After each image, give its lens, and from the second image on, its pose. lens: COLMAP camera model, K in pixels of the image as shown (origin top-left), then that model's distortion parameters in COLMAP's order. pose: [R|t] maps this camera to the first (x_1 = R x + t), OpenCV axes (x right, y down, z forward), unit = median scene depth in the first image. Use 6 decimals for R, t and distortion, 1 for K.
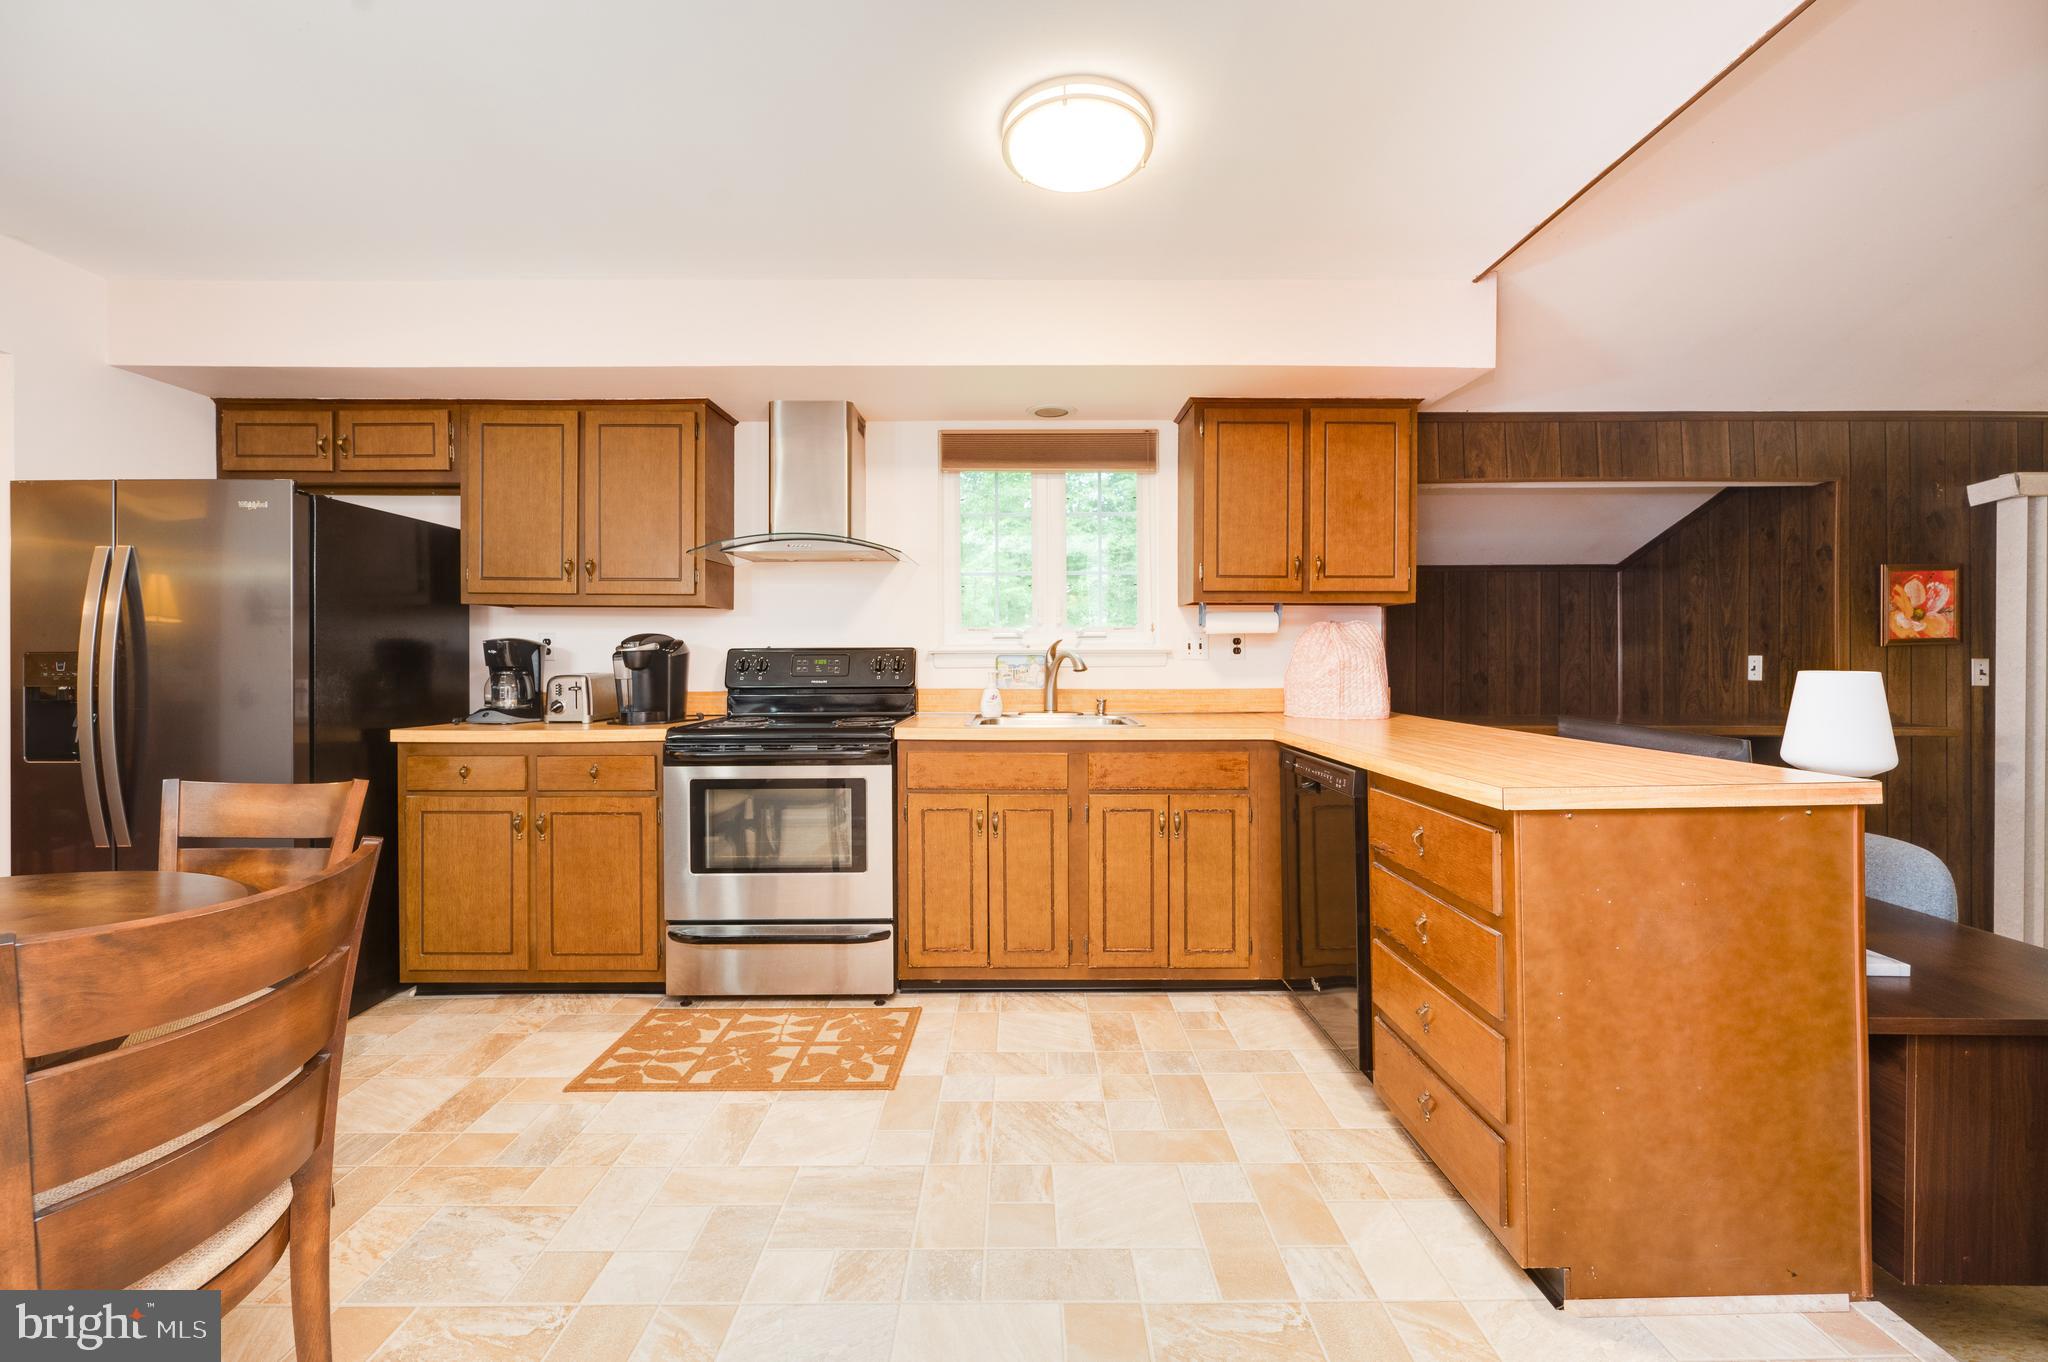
lens RADIAL K [[806.7, 0, 1032.8], [0, 806.7, 664.2], [0, 0, 1]] dist [-0.004144, 0.000455]
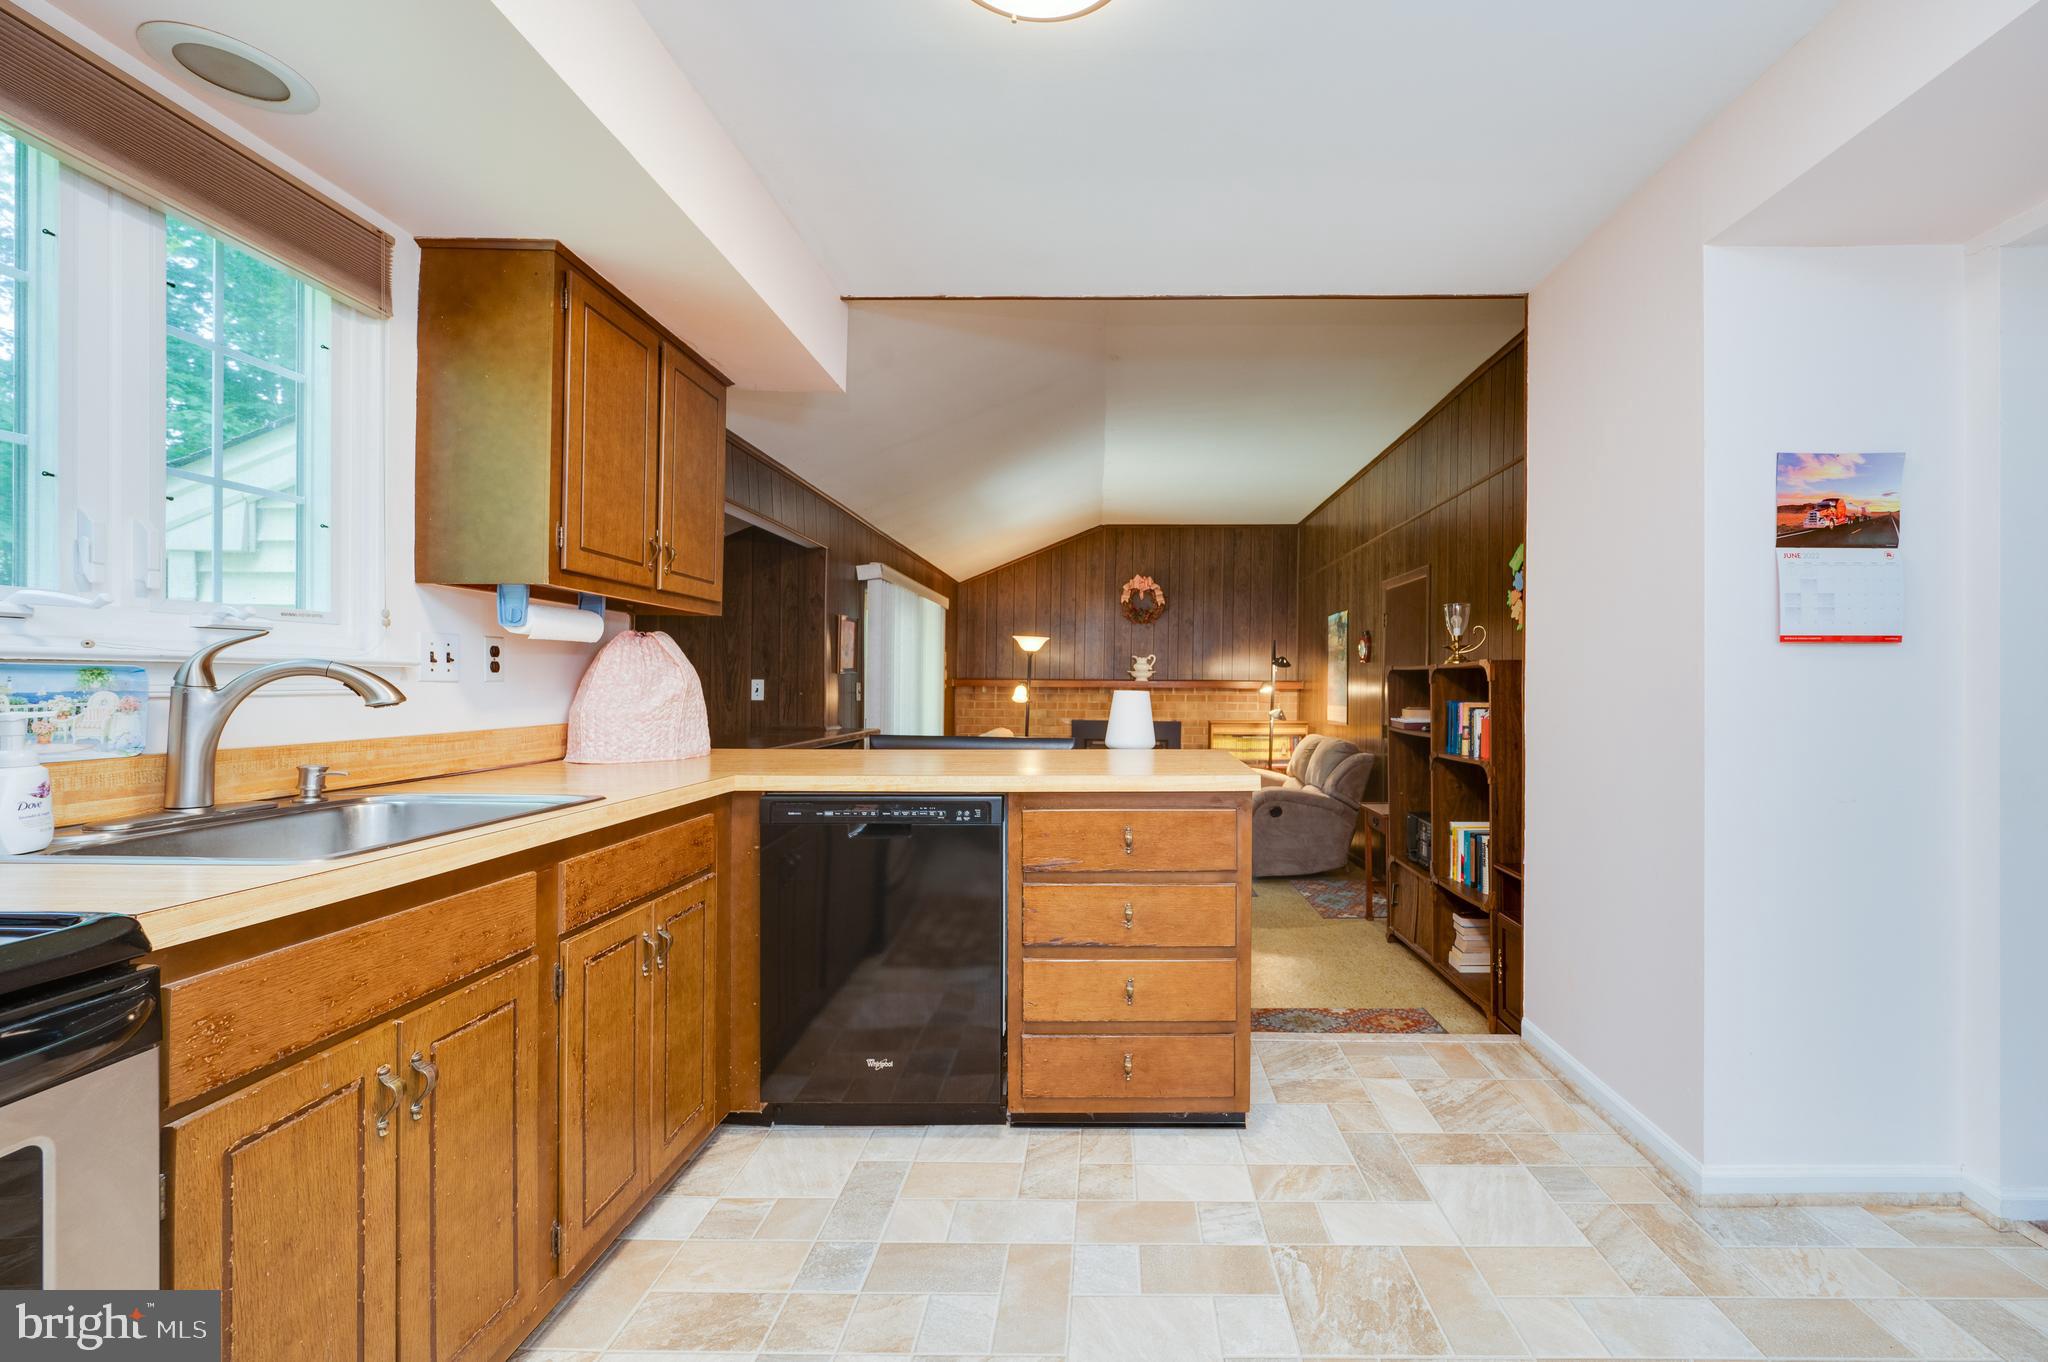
lens RADIAL K [[849.1, 0, 1083.2], [0, 849.1, 686.3], [0, 0, 1]] dist [-0.001026, -0.000904]
pose [[0.017969, -0.002311, 0.999836, -0.458515], [0.002703, 0.999994, 0.002263, -0.002709], [-0.999835, 0.002662, 0.017975, 0.648307]]
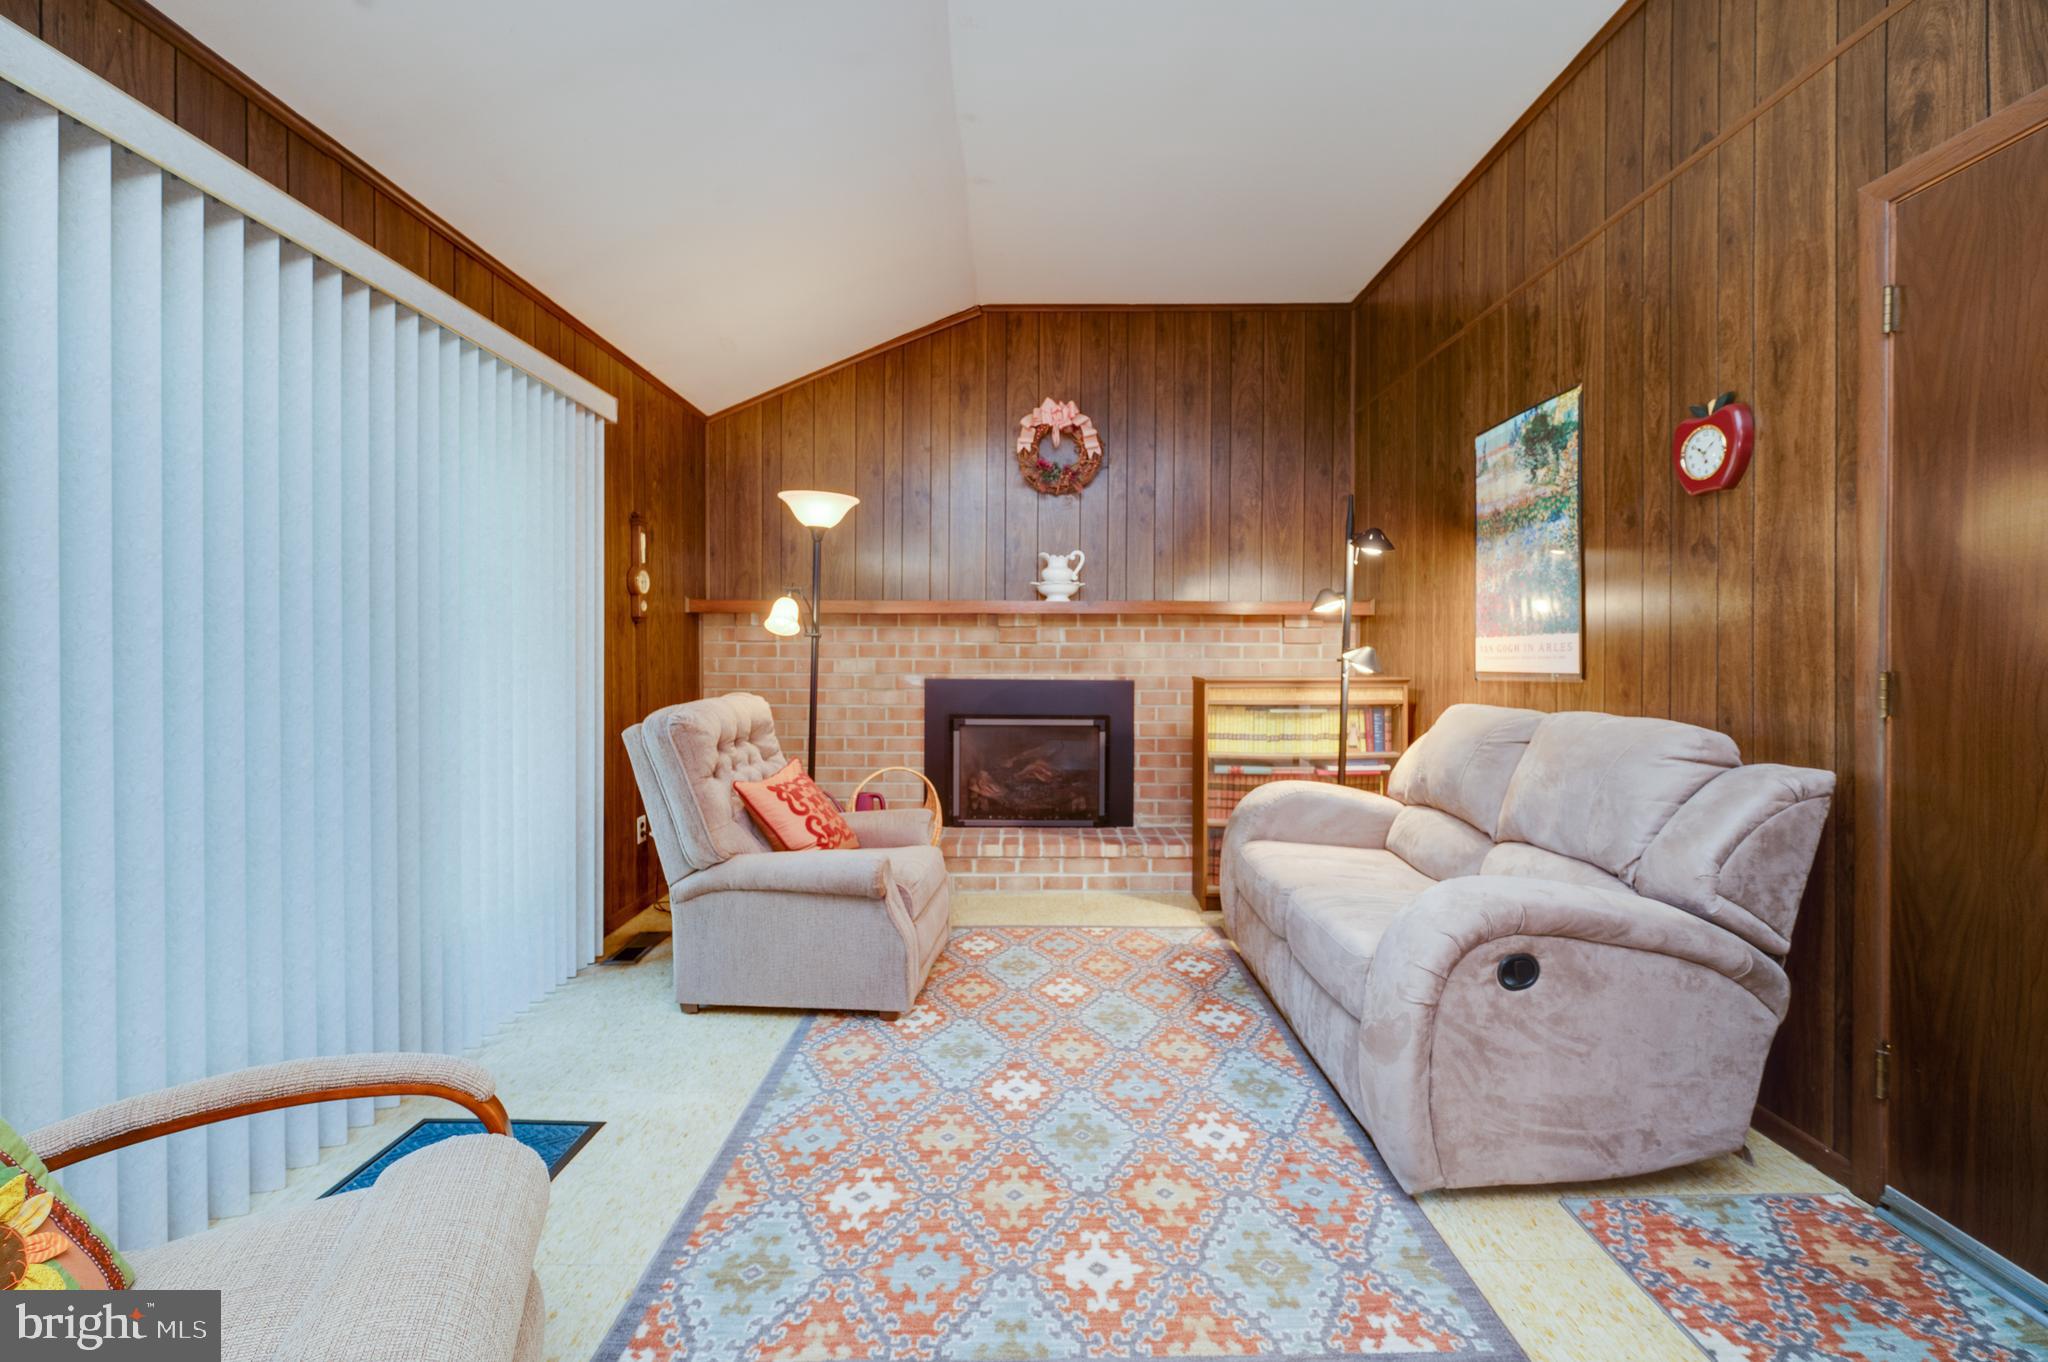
lens RADIAL K [[806.7, 0, 1009.6], [0, 806.7, 659.3], [0, 0, 1]] dist [-0.004144, 0.000455]
pose [[0.015821, -0.001887, 0.999873, 1.029269], [0.008690, 0.999961, 0.001750, 0.084786], [-0.999837, 0.008661, 0.015837, 0.563129]]
